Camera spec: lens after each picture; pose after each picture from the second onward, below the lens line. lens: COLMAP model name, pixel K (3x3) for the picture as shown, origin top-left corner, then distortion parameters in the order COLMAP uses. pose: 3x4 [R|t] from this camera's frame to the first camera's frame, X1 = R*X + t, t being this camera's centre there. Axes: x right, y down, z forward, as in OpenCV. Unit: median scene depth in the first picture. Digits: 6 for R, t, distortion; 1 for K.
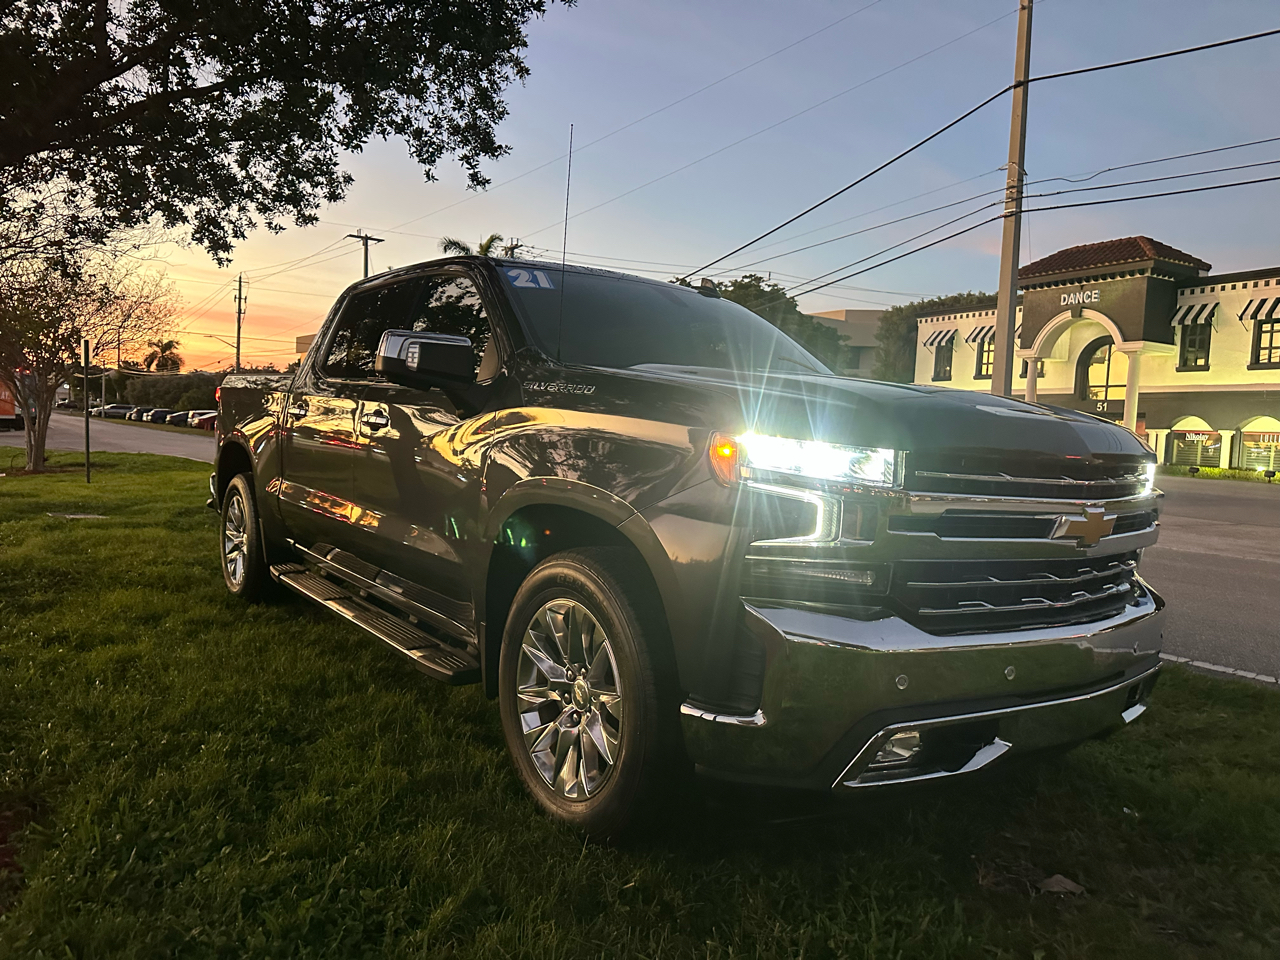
lens RADIAL K [[923.4, 0, 632.4], [0, 923.4, 491.4], [0, 0, 1]] dist [0.041498, -0.050205]
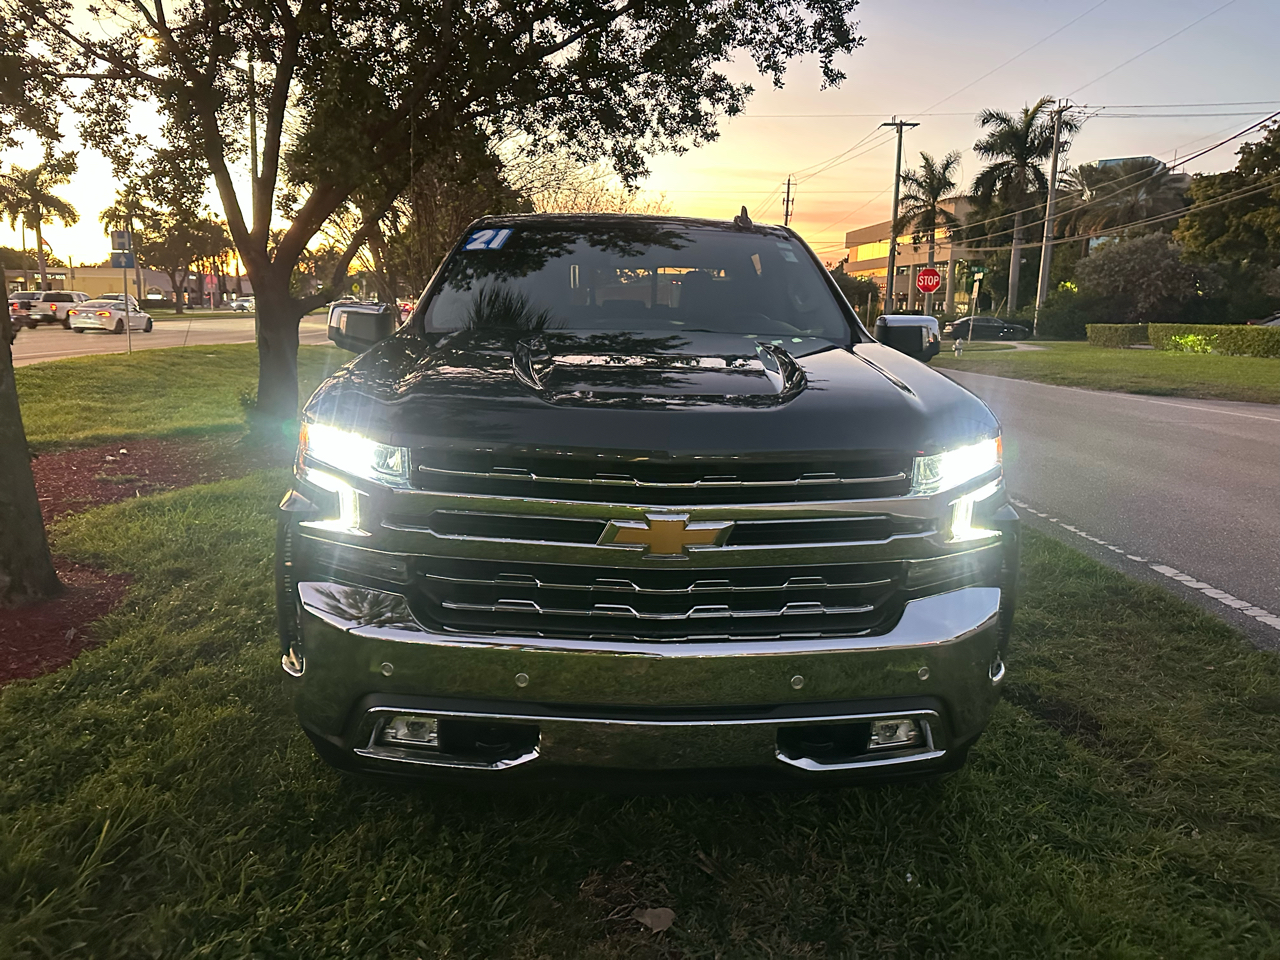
lens RADIAL K [[926.3, 0, 644.6], [0, 926.3, 482.6], [0, 0, 1]] dist [0.027557, -0.031566]
pose [[0.828351, 0.069914, -0.555830, 0.437943], [-0.009473, 0.993788, 0.110885, -0.048876], [0.560130, -0.086586, 0.823867, 0.131468]]
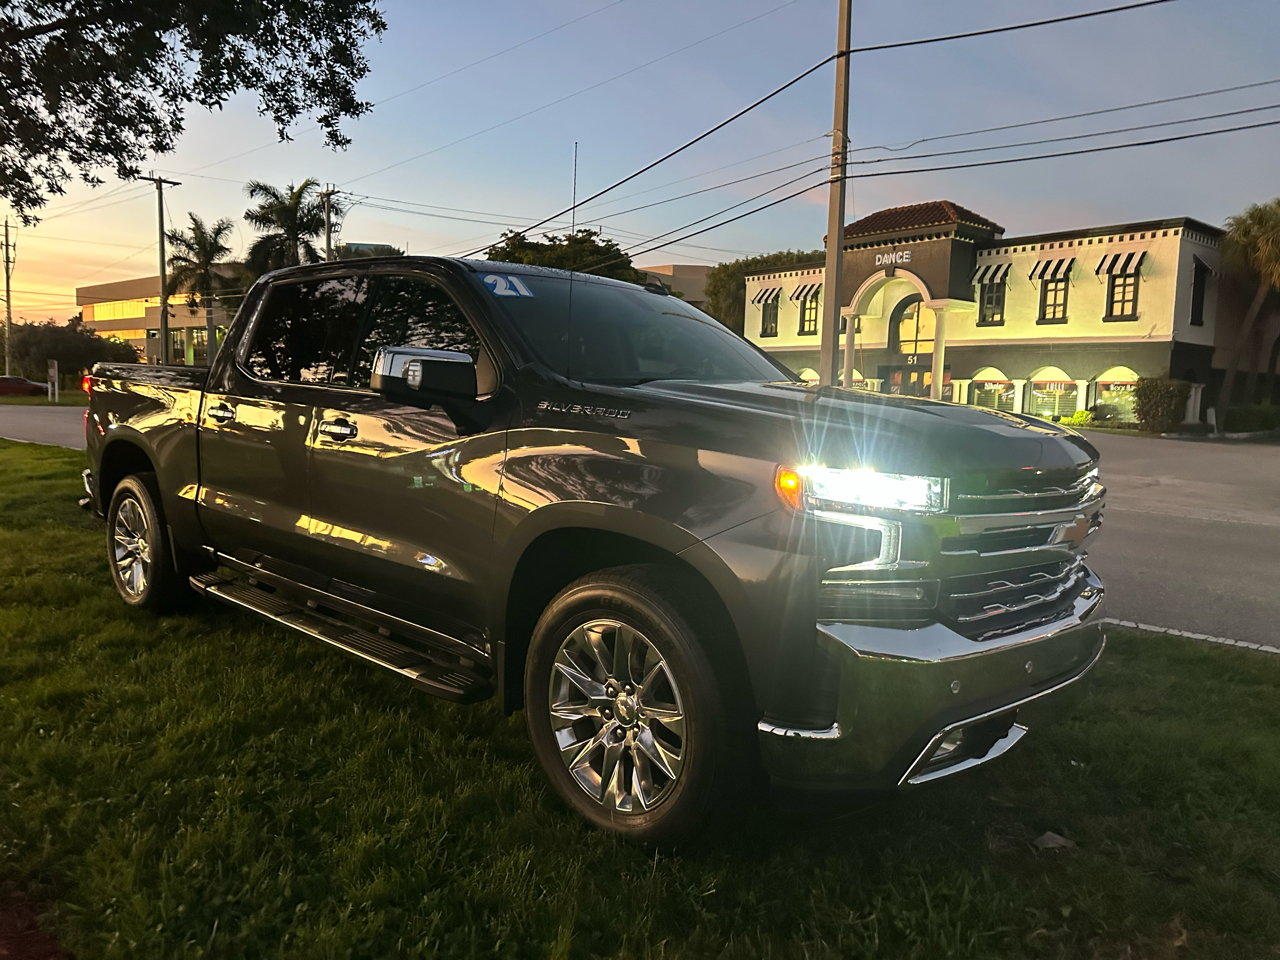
lens RADIAL K [[925.2, 0, 640.0], [0, 925.2, 480.0], [0, 0, 1]] dist [0.032314, -0.031696]
pose [[0.979808, -0.038800, 0.196142, -0.119858], [0.030605, 0.998534, 0.044644, -0.042965], [-0.197586, -0.037740, 0.979559, -0.003988]]
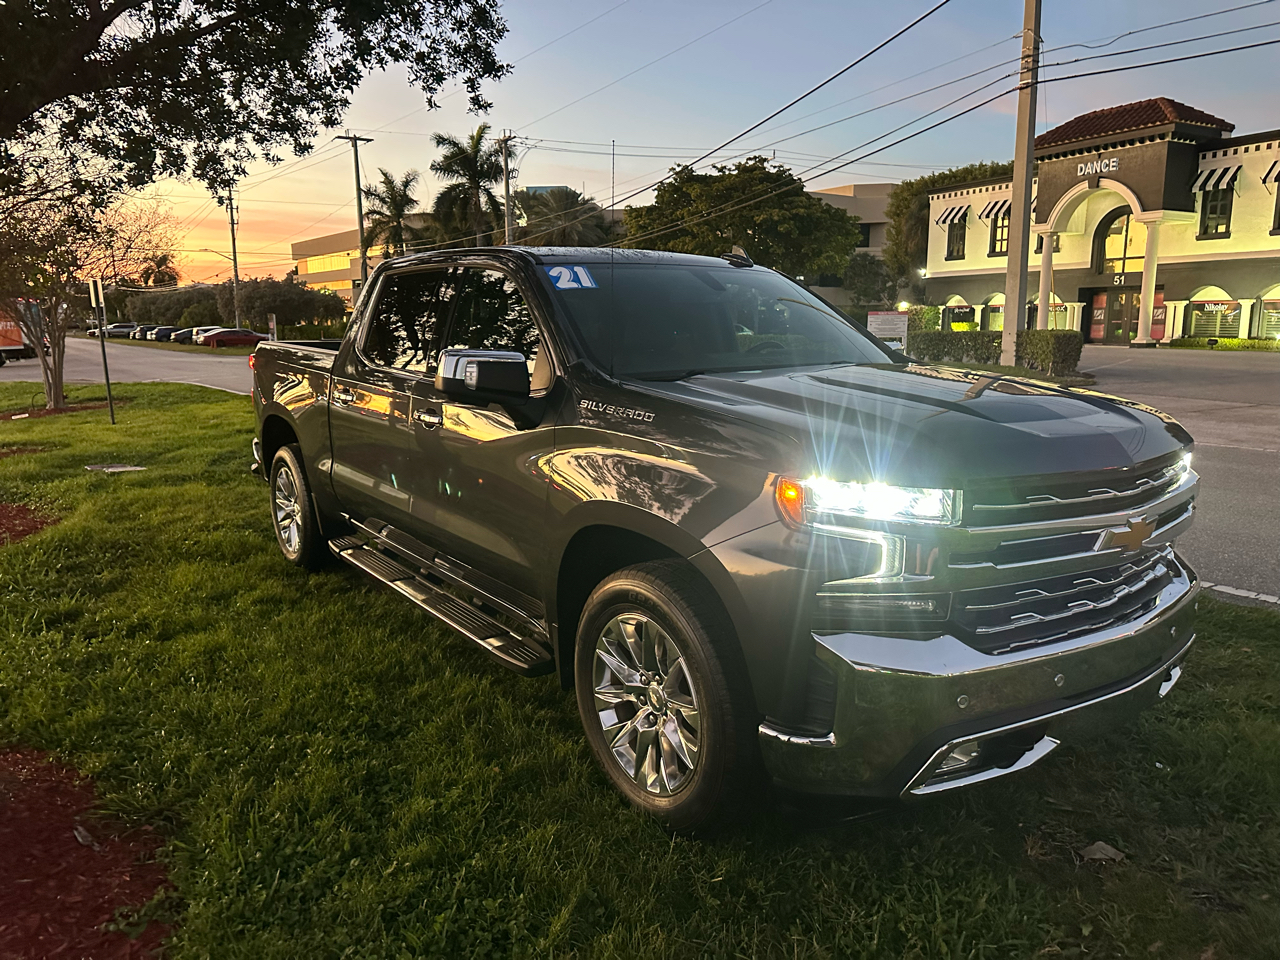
lens RADIAL K [[925.2, 0, 629.4], [0, 925.2, 487.0], [0, 0, 1]] dist [0.032330, -0.036816]
pose [[0.998557, -0.051203, -0.016200, -0.029401], [0.052748, 0.991769, 0.116673, -0.080221], [0.010092, -0.117359, 0.993038, -0.026099]]
